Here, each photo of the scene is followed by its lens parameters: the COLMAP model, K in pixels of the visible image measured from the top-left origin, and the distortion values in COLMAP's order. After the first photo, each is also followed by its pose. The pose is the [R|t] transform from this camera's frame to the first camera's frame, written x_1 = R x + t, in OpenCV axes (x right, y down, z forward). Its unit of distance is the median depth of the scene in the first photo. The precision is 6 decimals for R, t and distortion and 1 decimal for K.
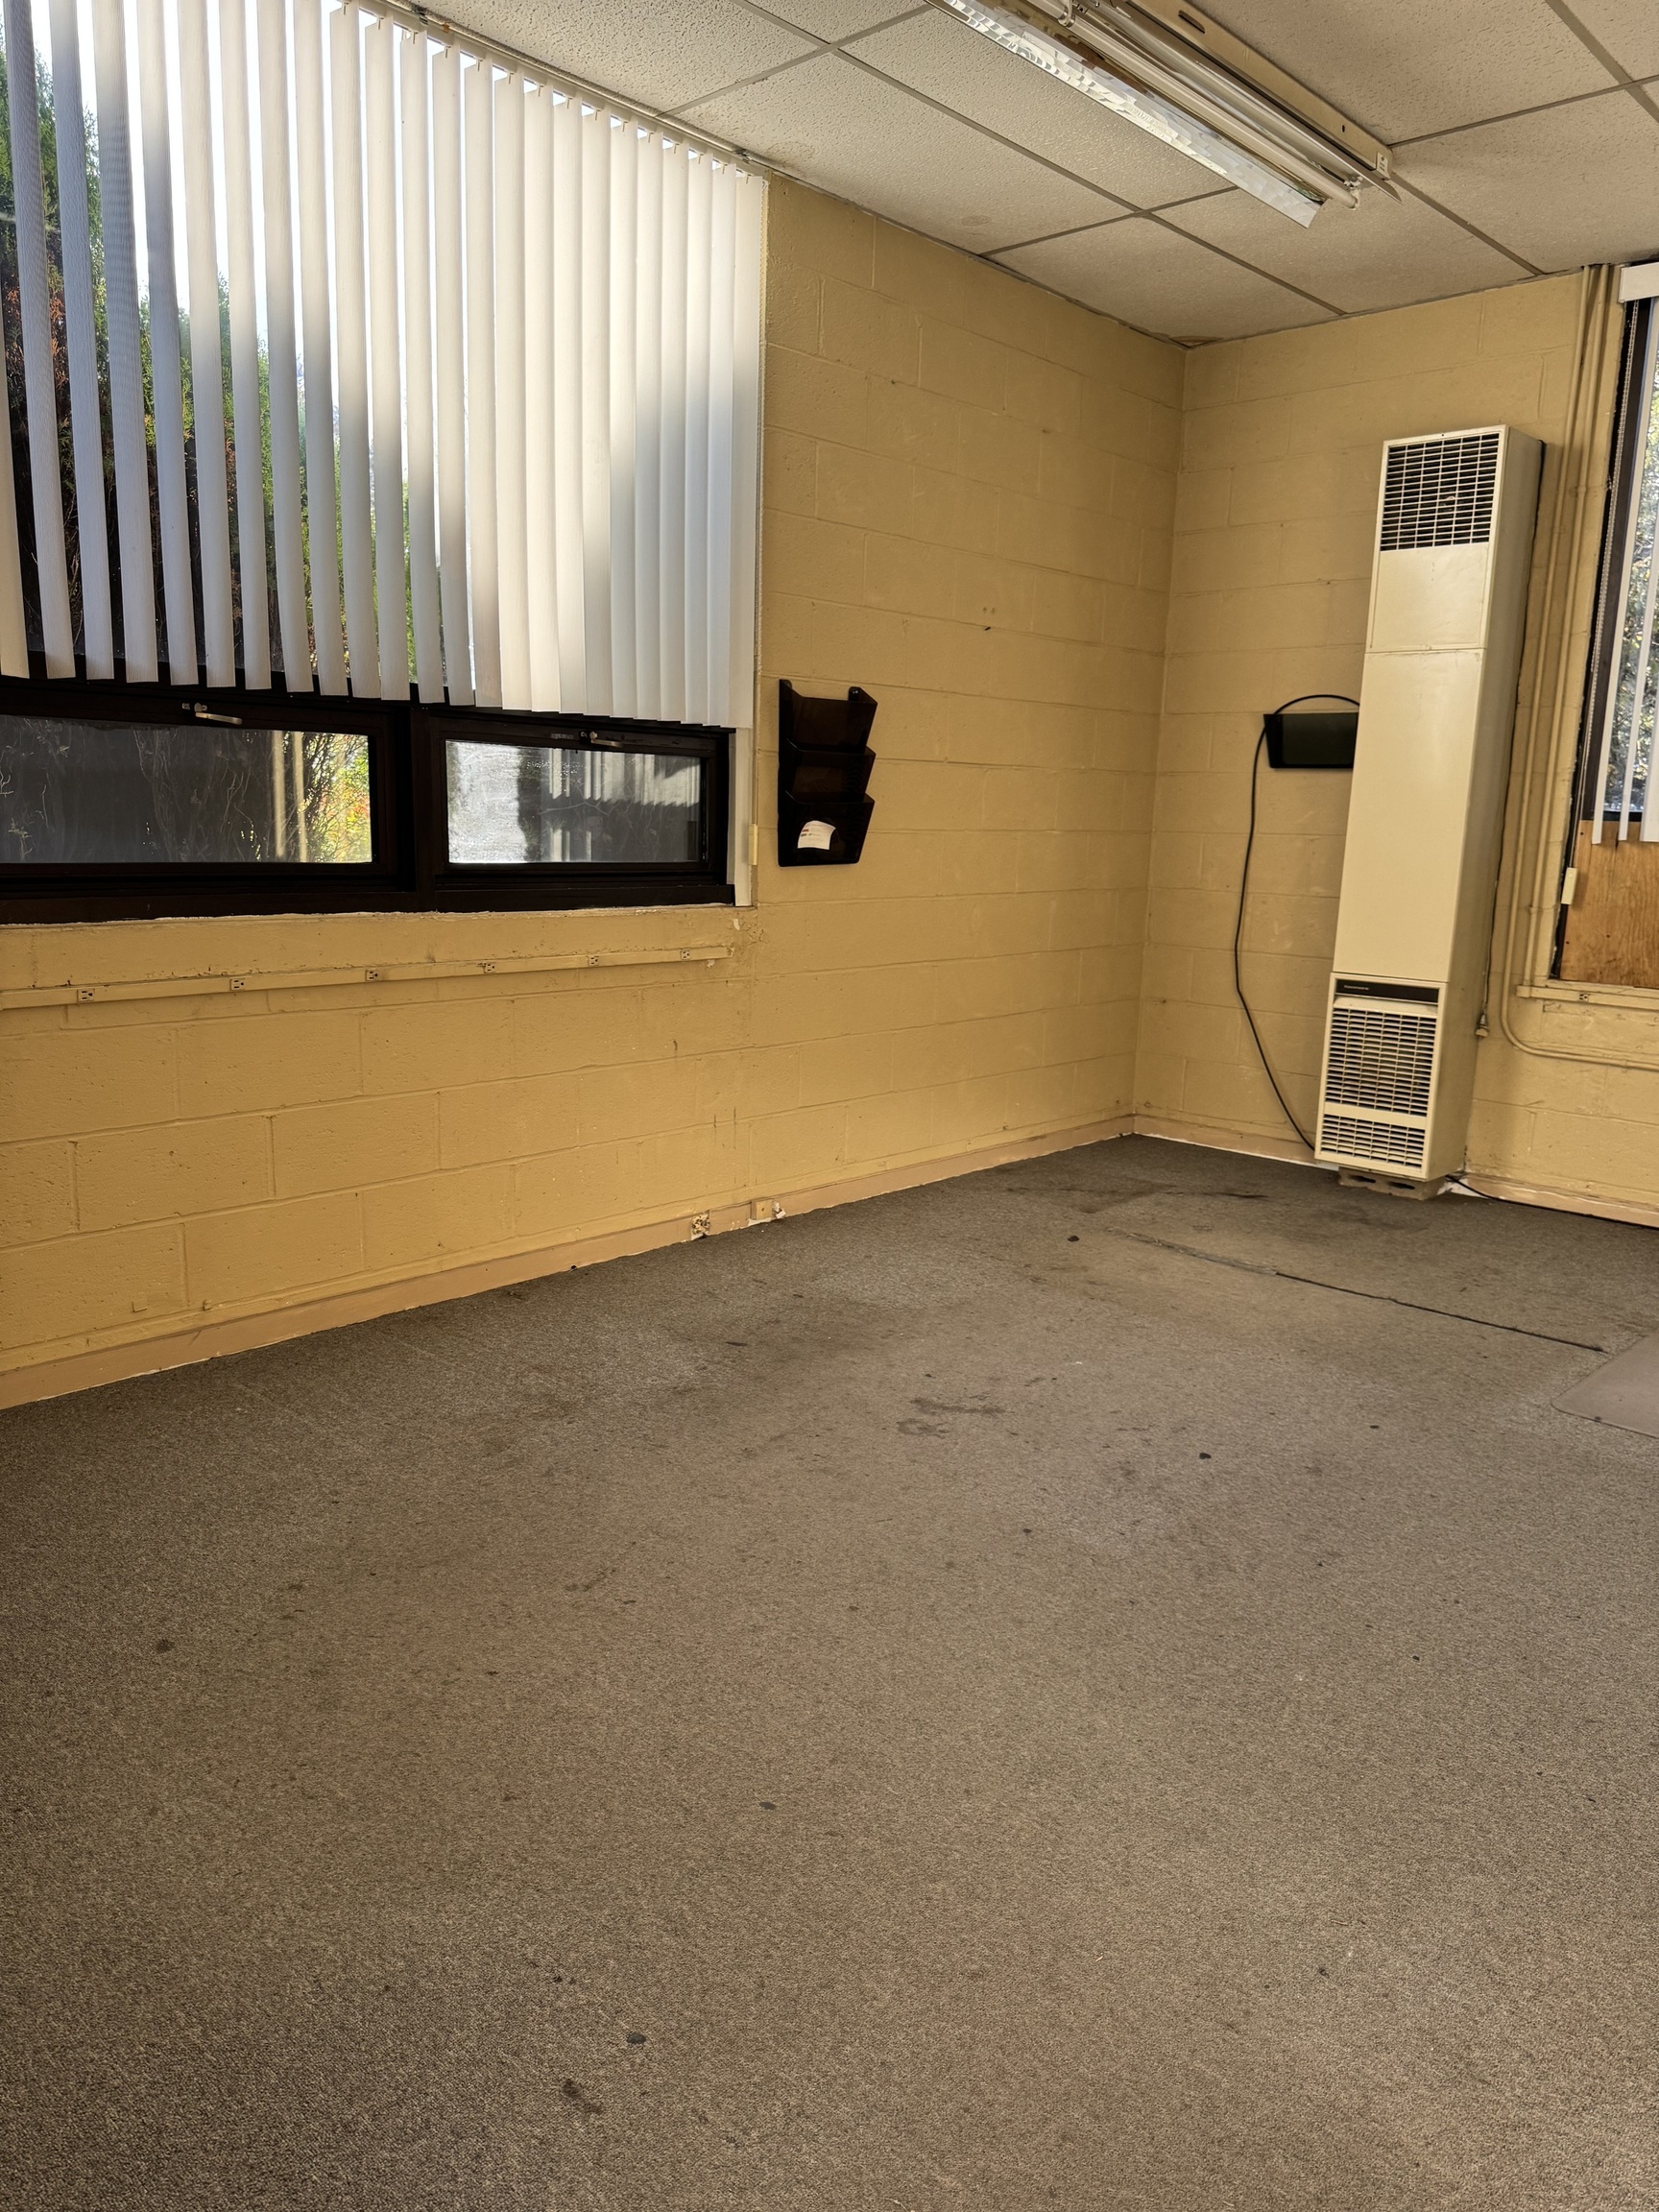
lens RADIAL K [[1571.7, 0, 829.5], [0, 1571.7, 1106.0], [0, 0, 1]] dist [0.001941, -0.011233]
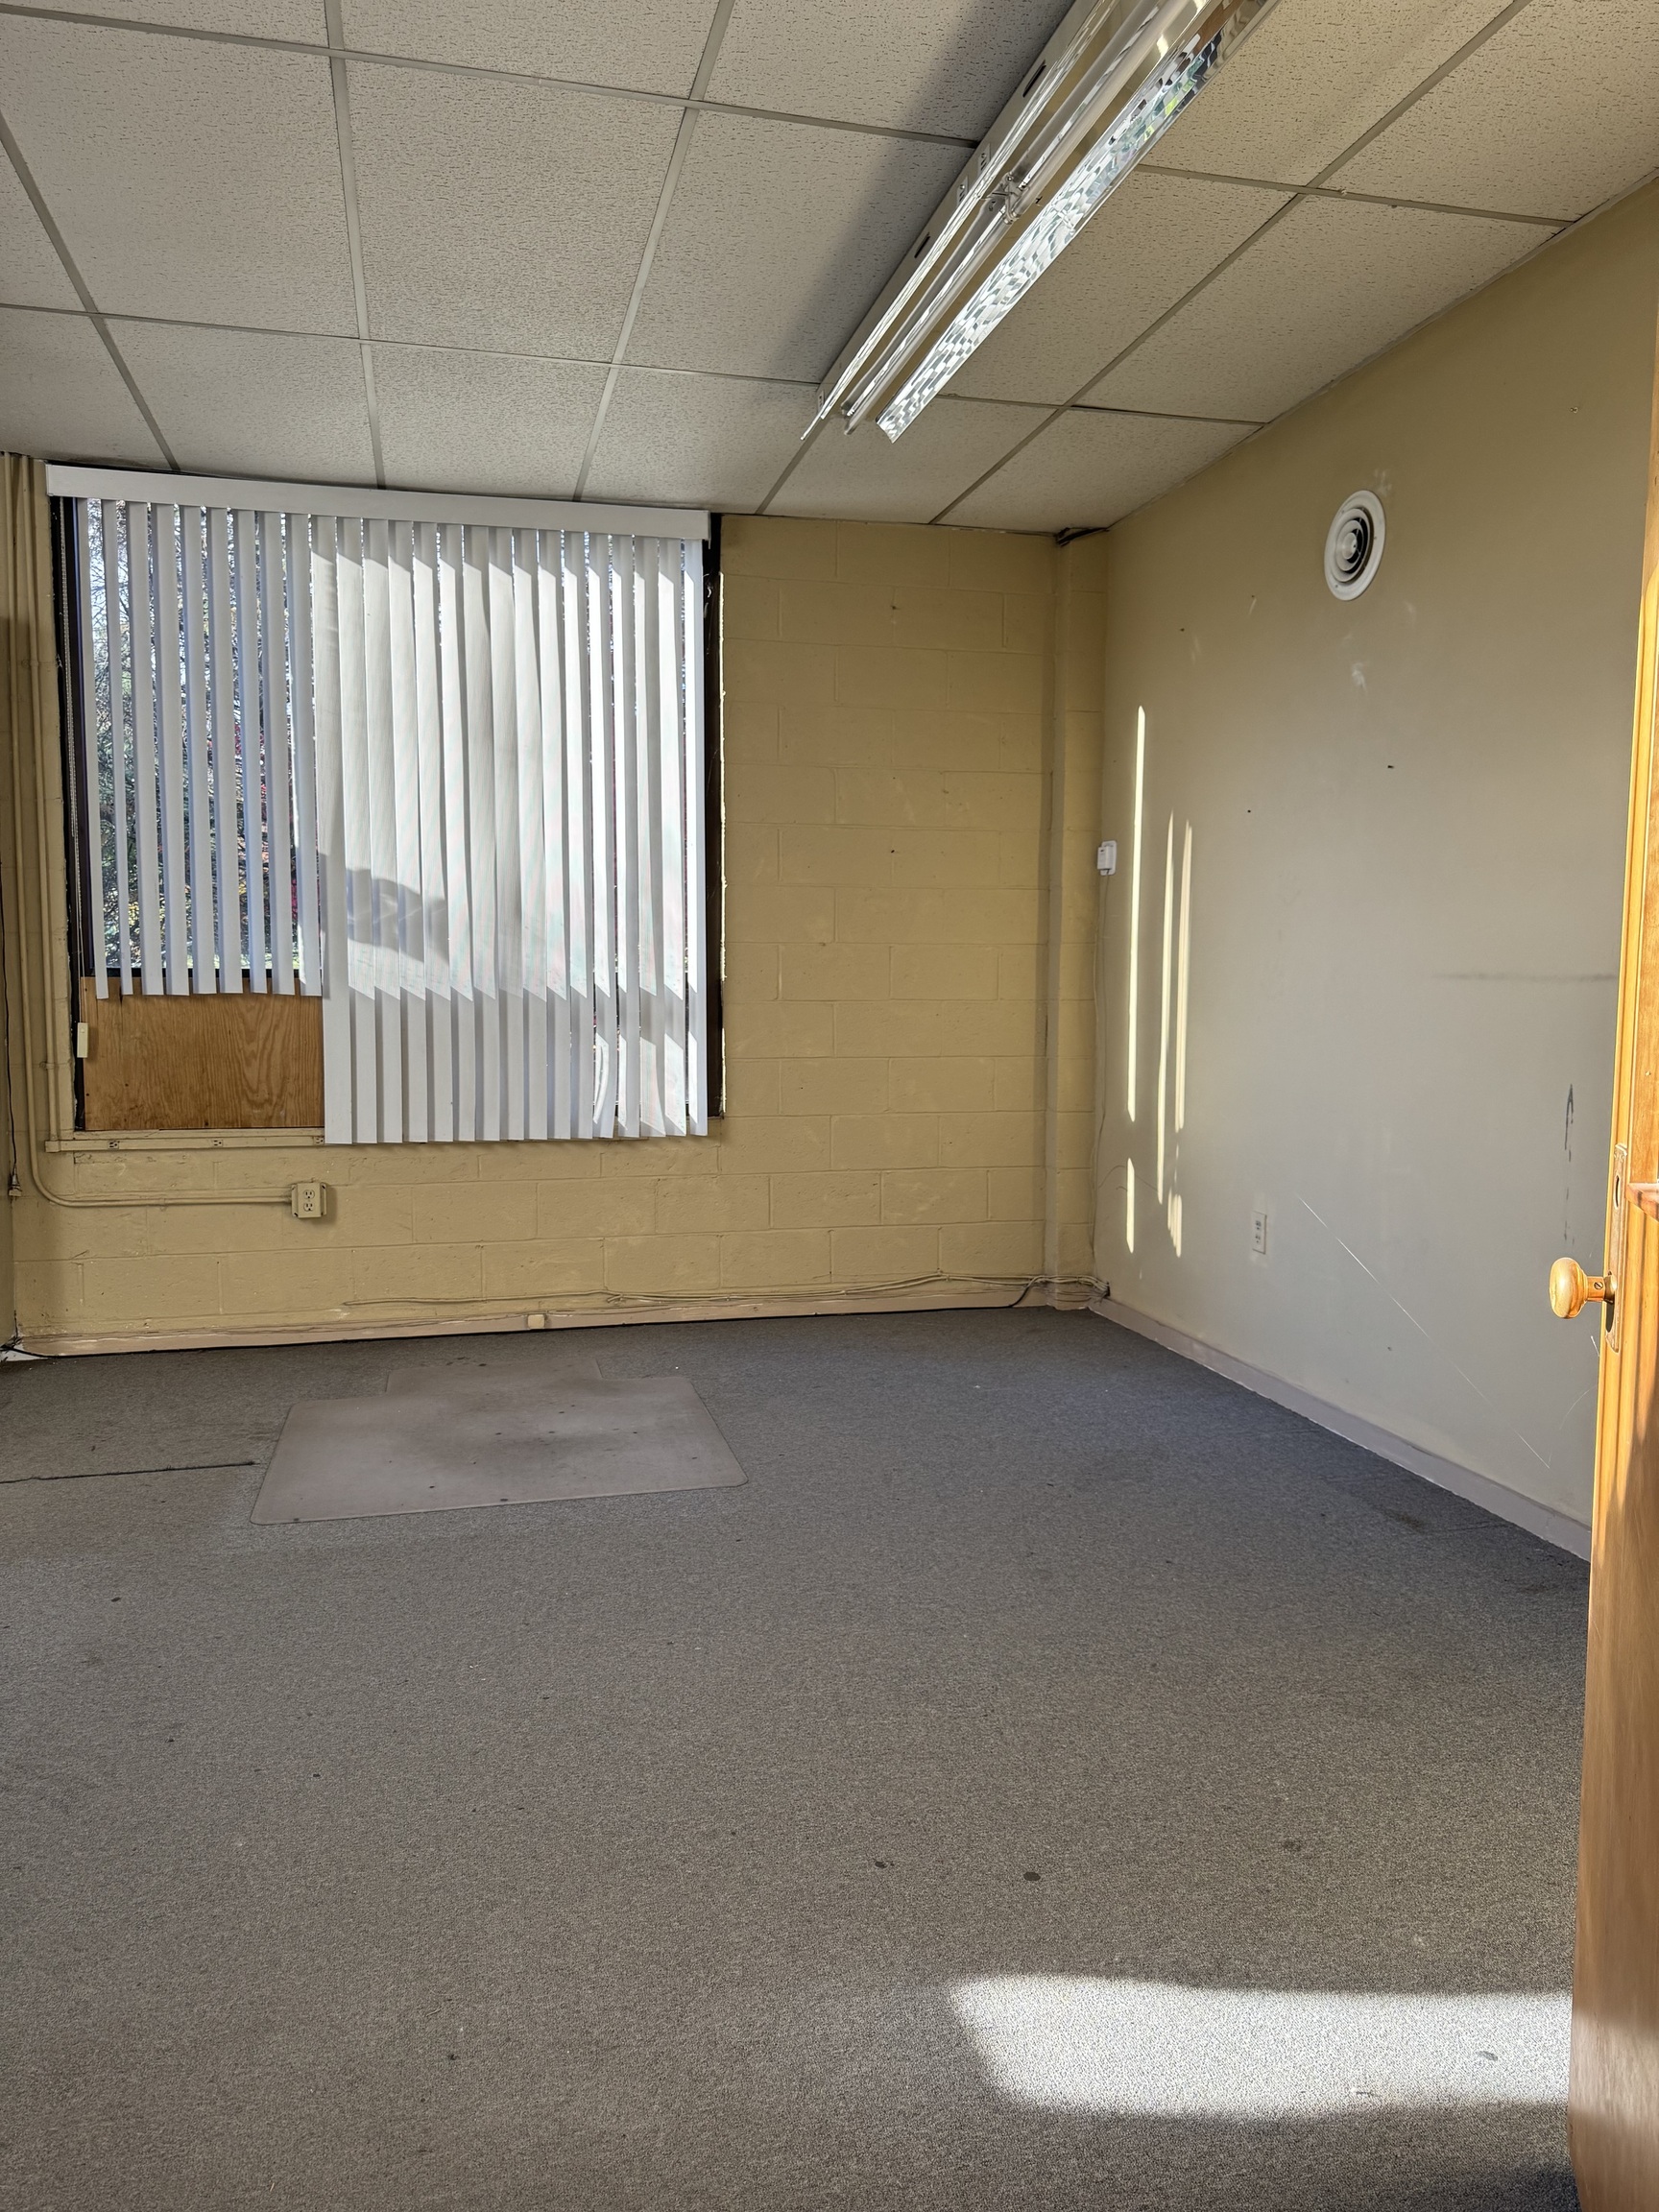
lens RADIAL K [[1571.7, 0, 829.5], [0, 1571.7, 1106.0], [0, 0, 1]] dist [0.001941, -0.011233]
pose [[0.531638, -0.093975, 0.841742, -0.145673], [0.171984, 0.985099, 0.001356, -0.015333], [-0.829327, 0.144046, 0.539878, 0.046230]]
